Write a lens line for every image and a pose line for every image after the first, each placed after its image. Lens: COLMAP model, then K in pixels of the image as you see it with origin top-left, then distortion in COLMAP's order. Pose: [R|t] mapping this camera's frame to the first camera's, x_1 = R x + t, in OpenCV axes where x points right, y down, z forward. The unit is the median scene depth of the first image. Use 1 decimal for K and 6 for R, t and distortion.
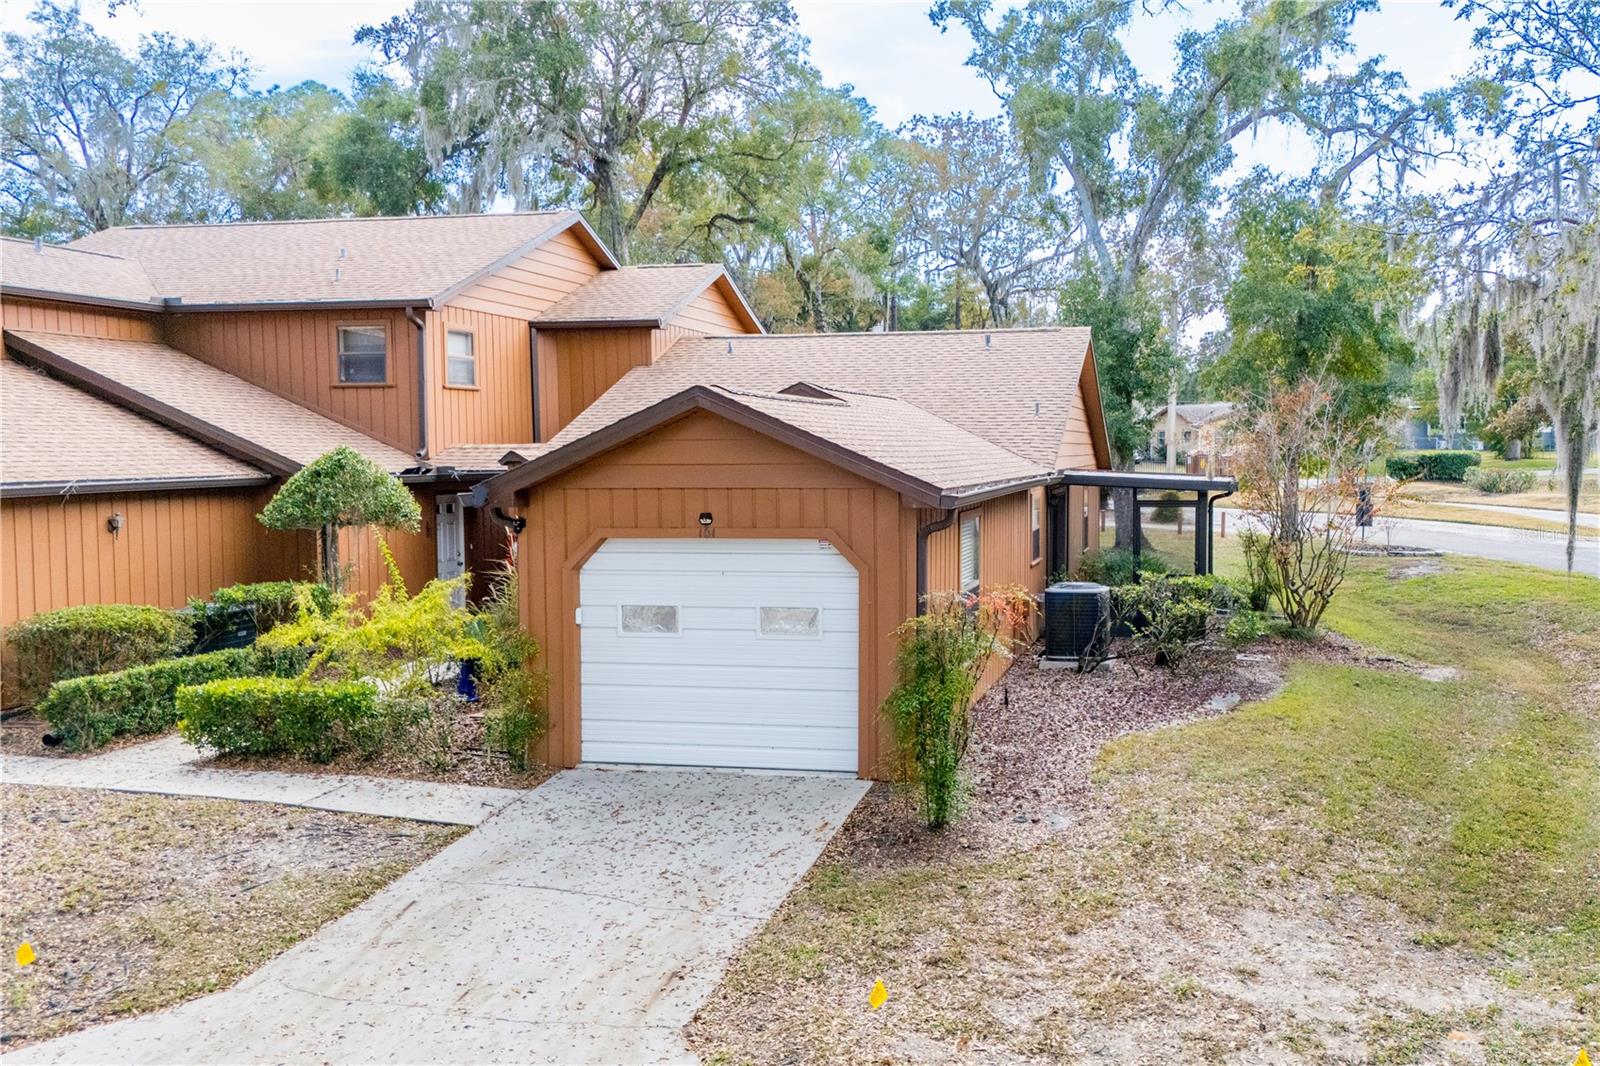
lens RADIAL K [[1474.3, 0, 800.7], [0, 1474.3, 481.3], [0, 0, 1]] dist [0.086053, -0.111257]
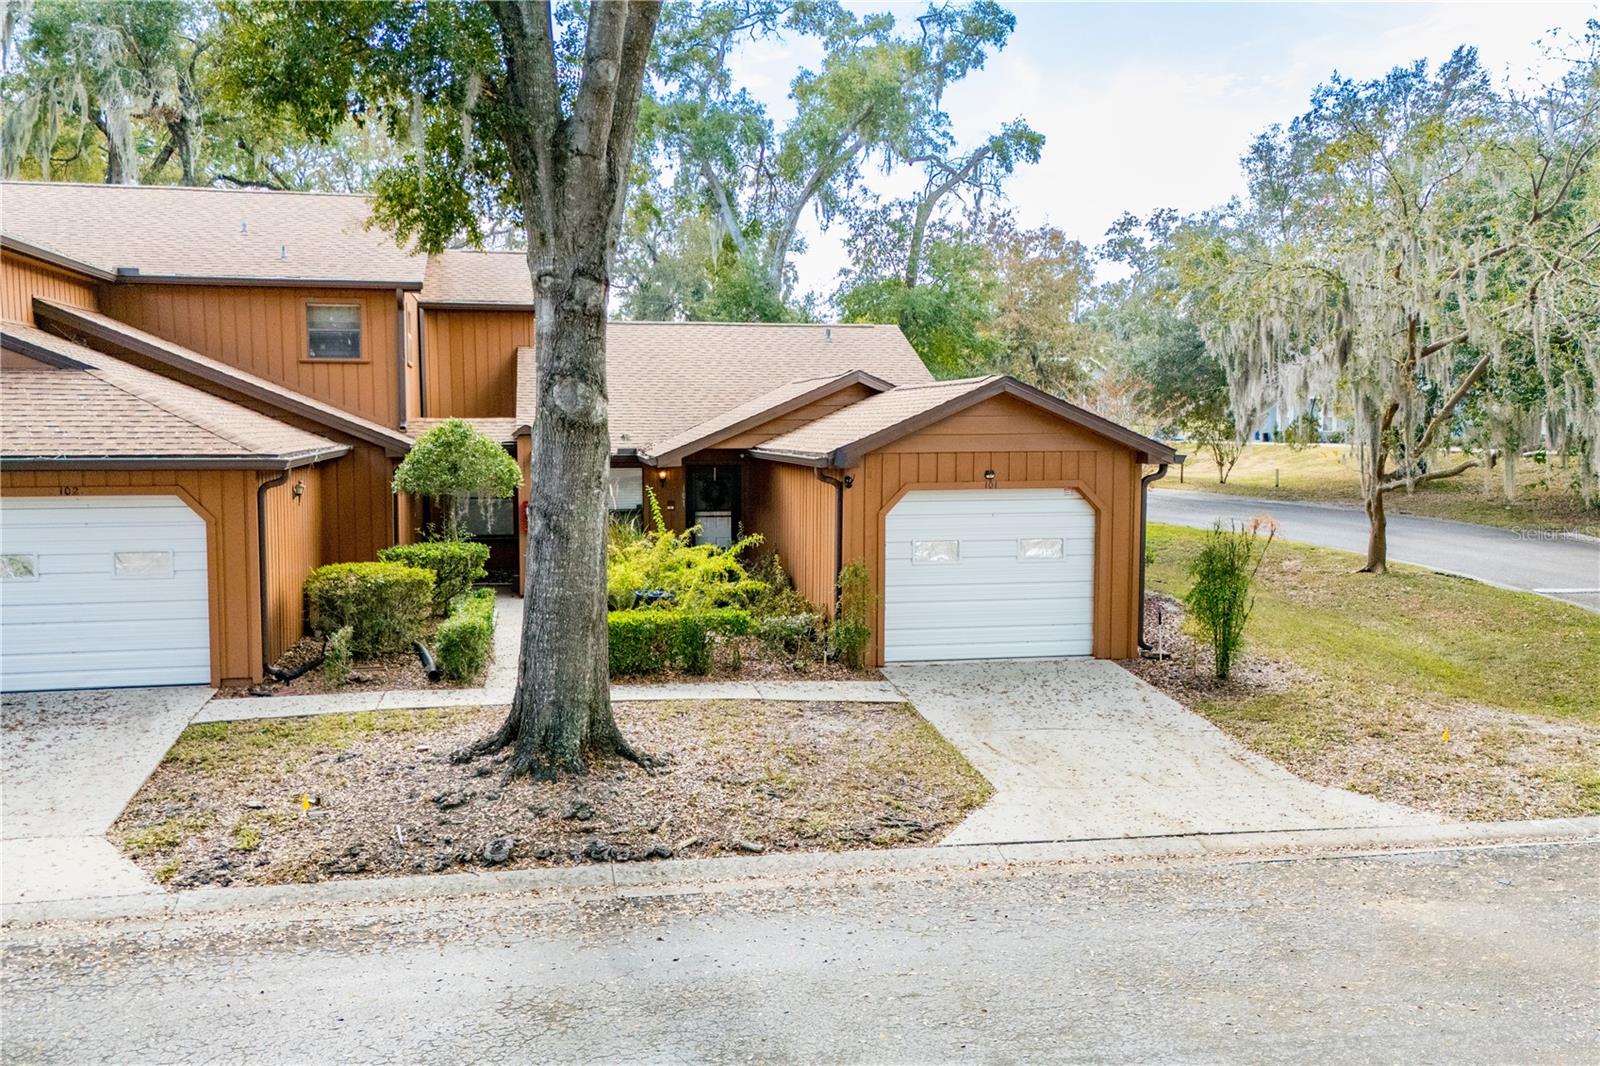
lens RADIAL K [[1474.3, 0, 800.7], [0, 1474.3, 481.3], [0, 0, 1]] dist [0.086053, -0.111257]
pose [[0.912080, -0.011407, 0.409855, -0.428971], [0.005246, 0.999856, 0.016154, 0.004761], [-0.409980, -0.012583, 0.912008, -0.087960]]
